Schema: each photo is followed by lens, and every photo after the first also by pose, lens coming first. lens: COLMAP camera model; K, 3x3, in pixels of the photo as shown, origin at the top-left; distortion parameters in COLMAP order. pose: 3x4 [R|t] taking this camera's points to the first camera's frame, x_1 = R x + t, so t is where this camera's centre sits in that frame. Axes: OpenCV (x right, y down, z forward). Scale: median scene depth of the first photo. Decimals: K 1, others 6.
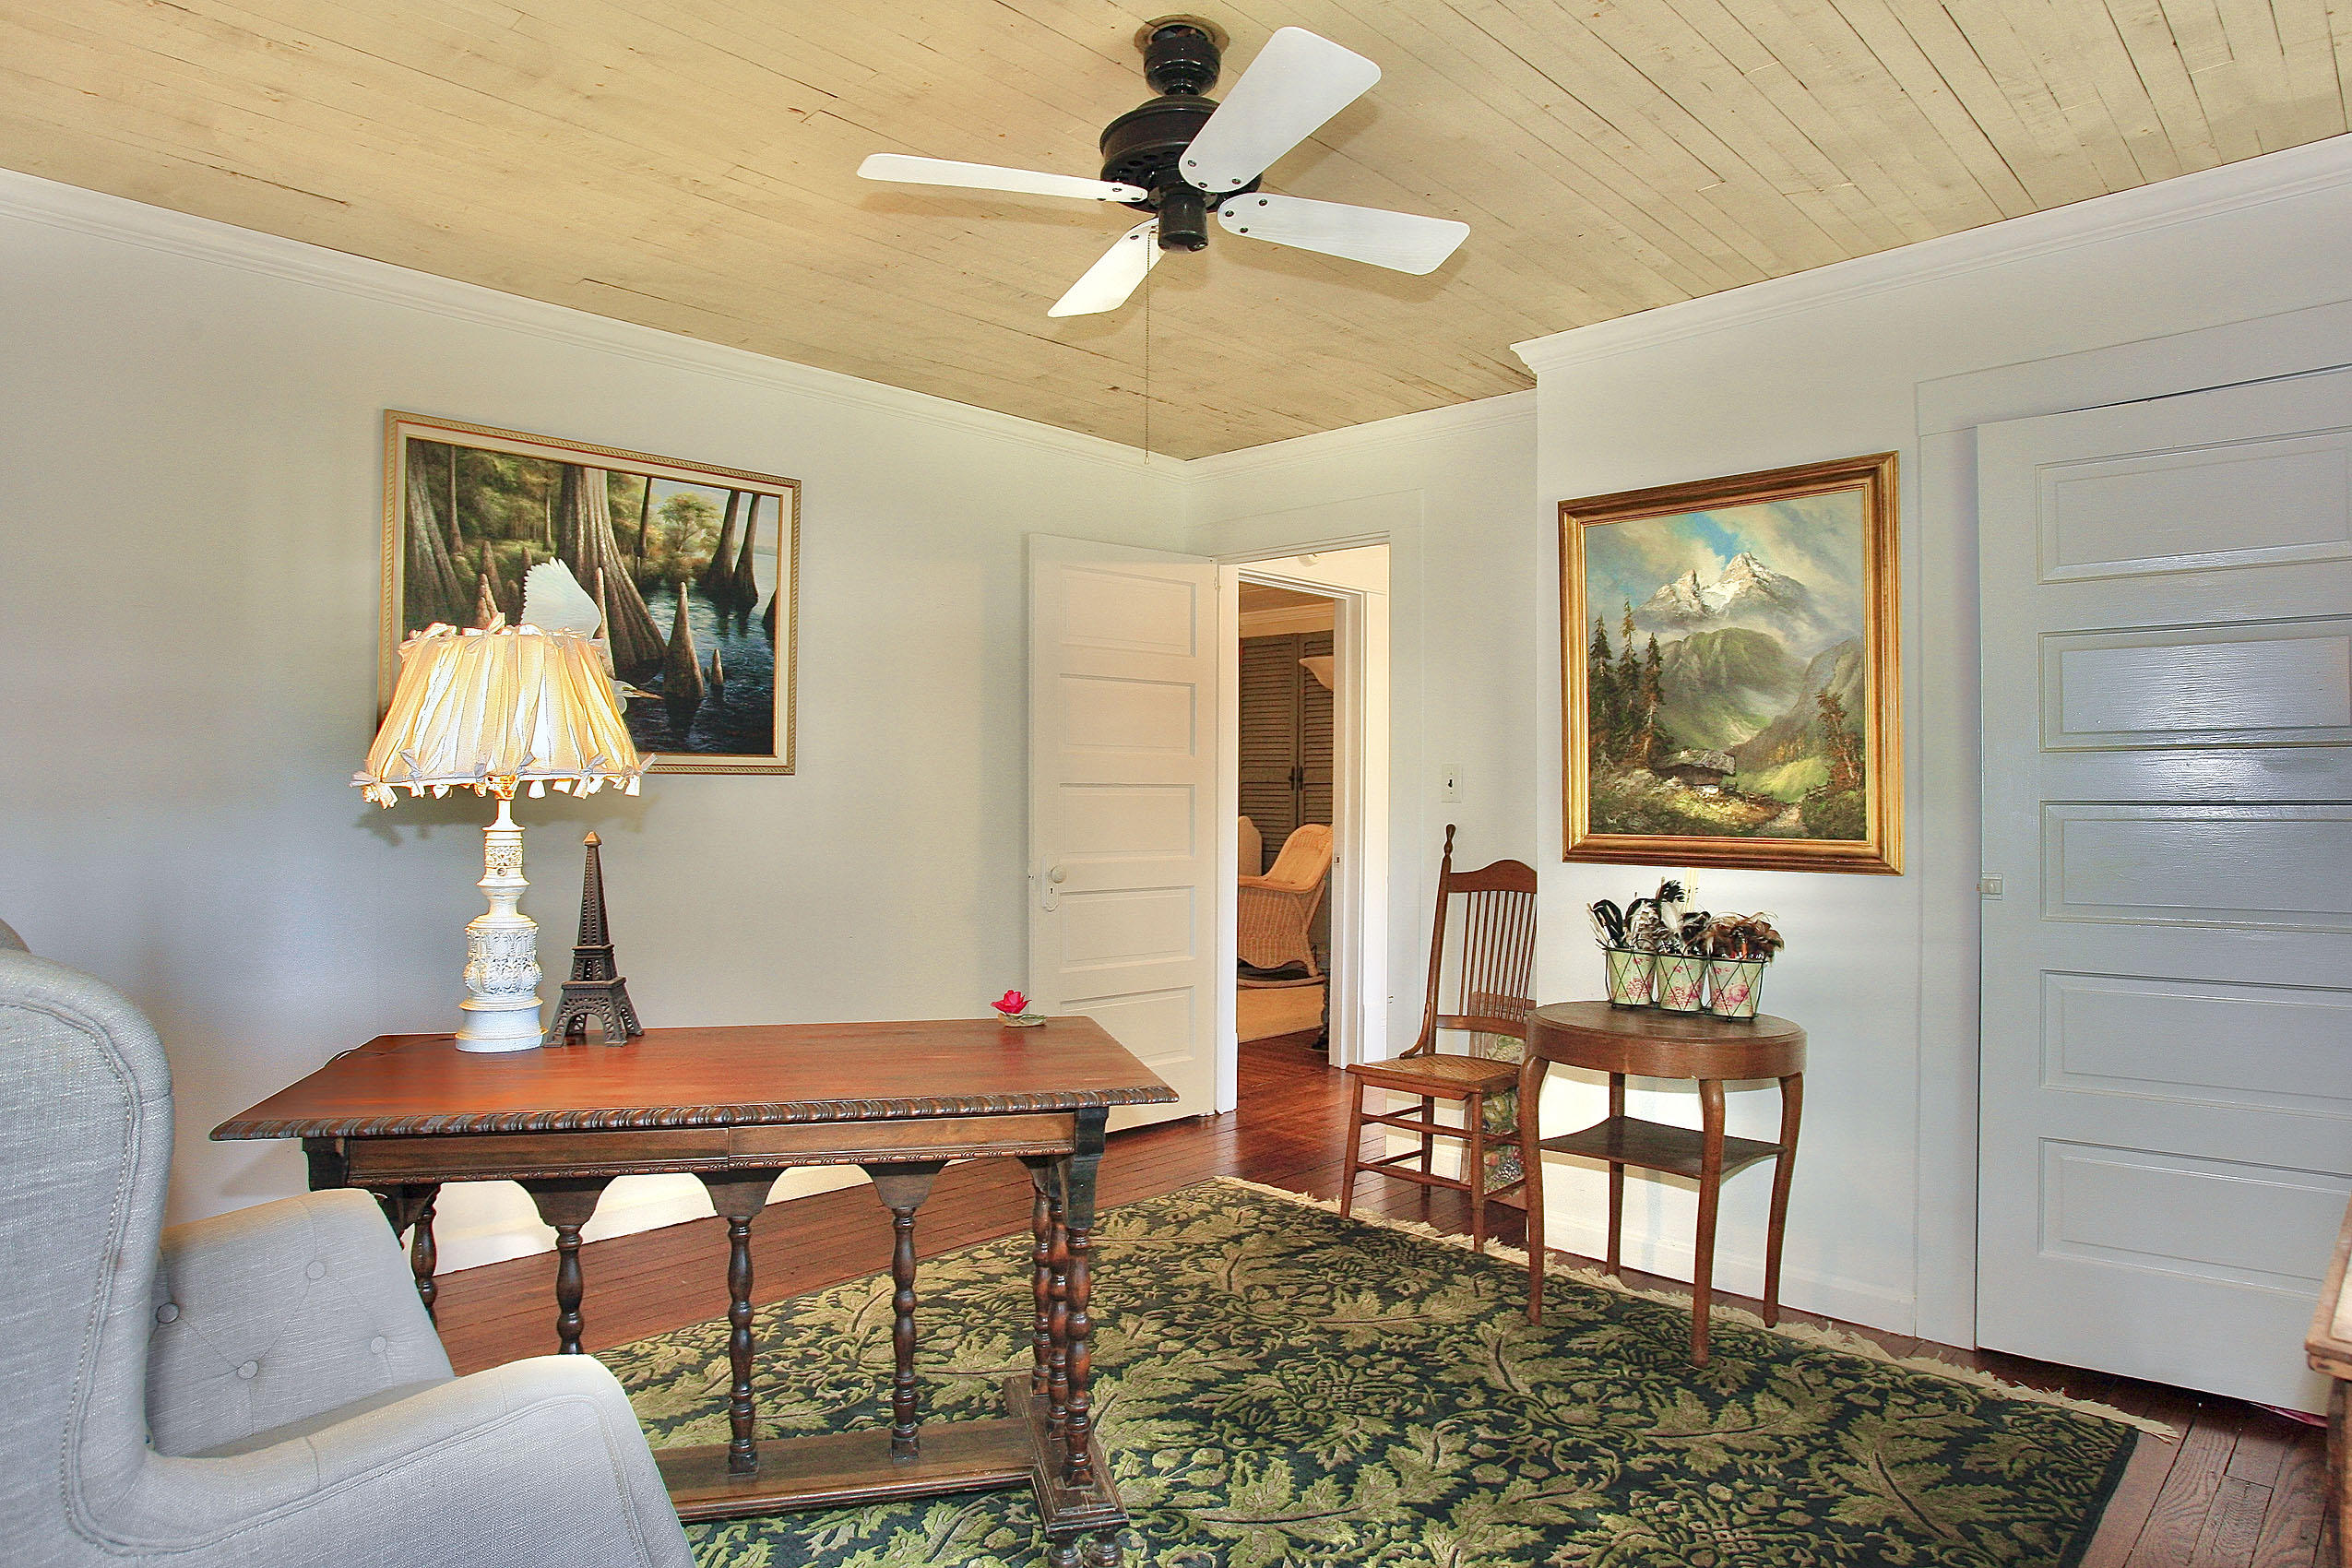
lens RADIAL K [[1387.7, 0, 1176.0], [0, 1387.7, 784.0], [0, 0, 1]] dist [-0.106531, 0.098892]
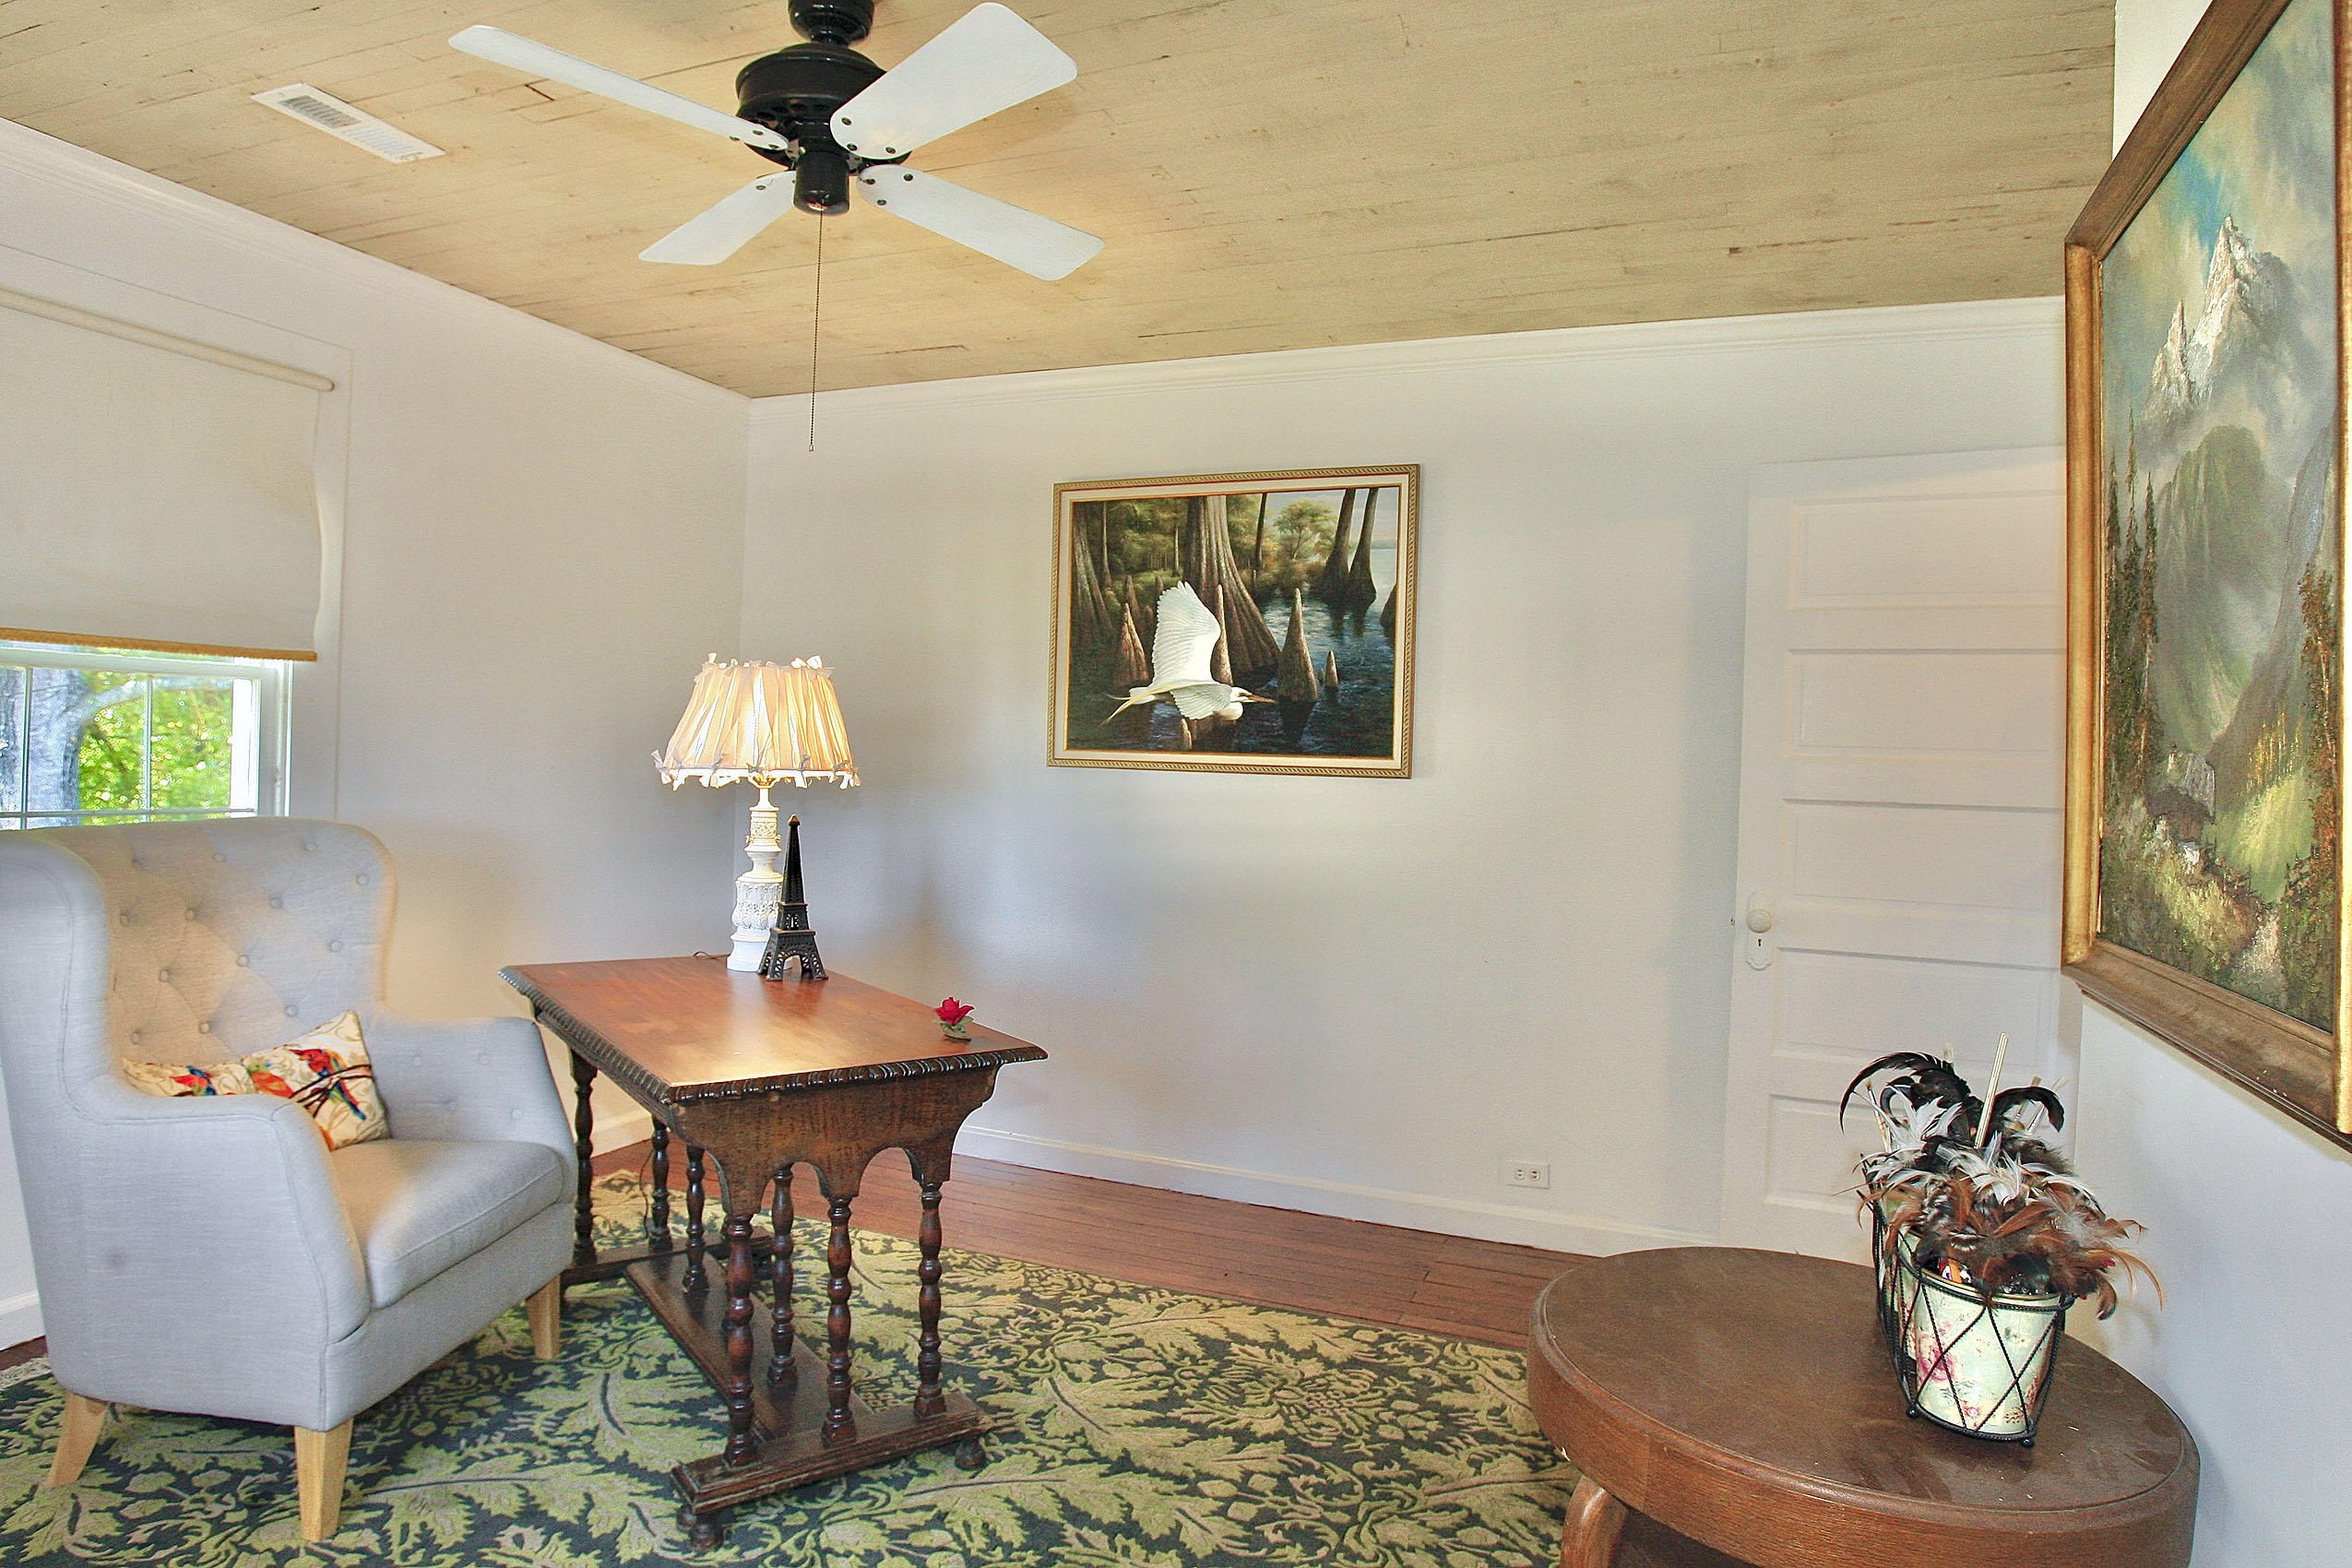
lens RADIAL K [[1387.7, 0, 1176.0], [0, 1387.7, 784.0], [0, 0, 1]] dist [-0.106531, 0.098892]
pose [[0.376490, 0.021759, -0.926165, 0.585796], [-0.024548, 0.999607, 0.013505, -0.012845], [0.926095, 0.017651, 0.376877, 0.540635]]
